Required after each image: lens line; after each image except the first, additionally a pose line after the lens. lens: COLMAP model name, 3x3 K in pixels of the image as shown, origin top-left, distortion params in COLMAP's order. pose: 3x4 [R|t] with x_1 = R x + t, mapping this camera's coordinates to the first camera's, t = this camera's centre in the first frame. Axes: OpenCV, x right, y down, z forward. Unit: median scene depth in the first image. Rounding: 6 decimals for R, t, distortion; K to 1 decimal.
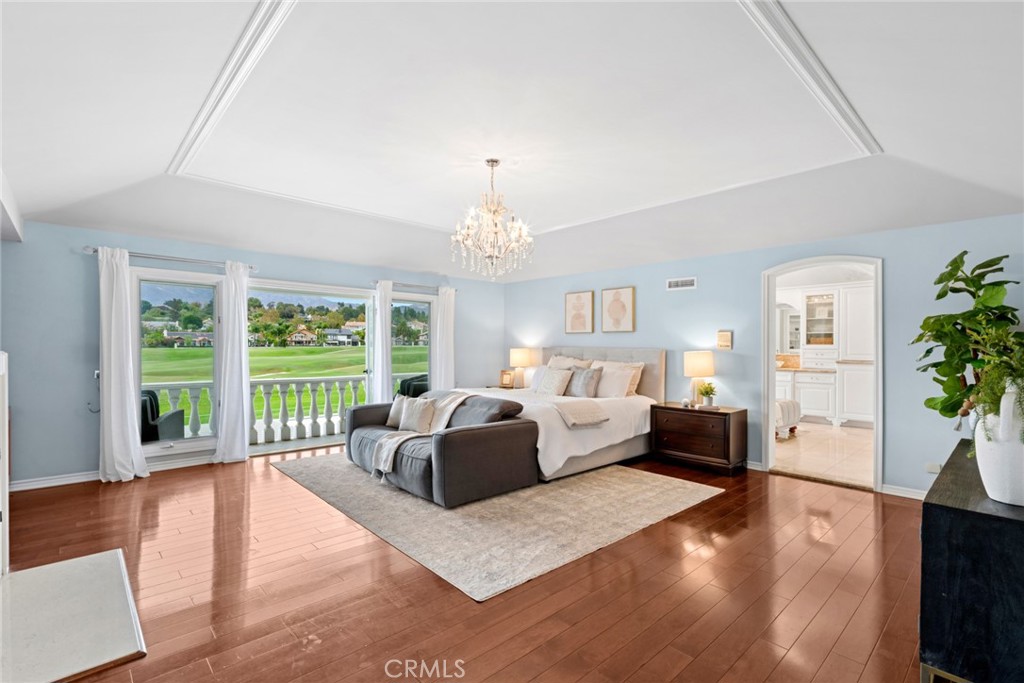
lens RADIAL K [[473.4, 0, 510.8], [0, 473.4, 342.9], [0, 0, 1]] dist [0.008998, -0.001400]
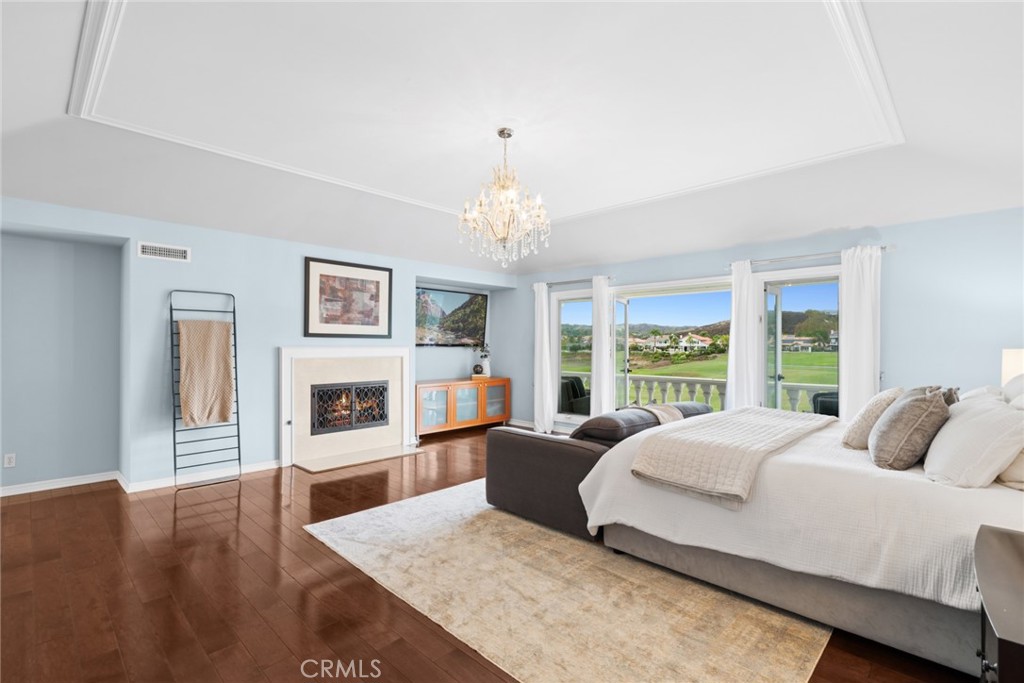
lens RADIAL K [[473.4, 0, 512.6], [0, 473.4, 346.1], [0, 0, 1]] dist [0.008998, -0.001400]
pose [[0.051043, -0.007914, -0.998665, 0.672940], [0.003212, 0.999965, -0.007760, 0.019362], [0.998691, -0.002812, 0.051066, 0.781338]]
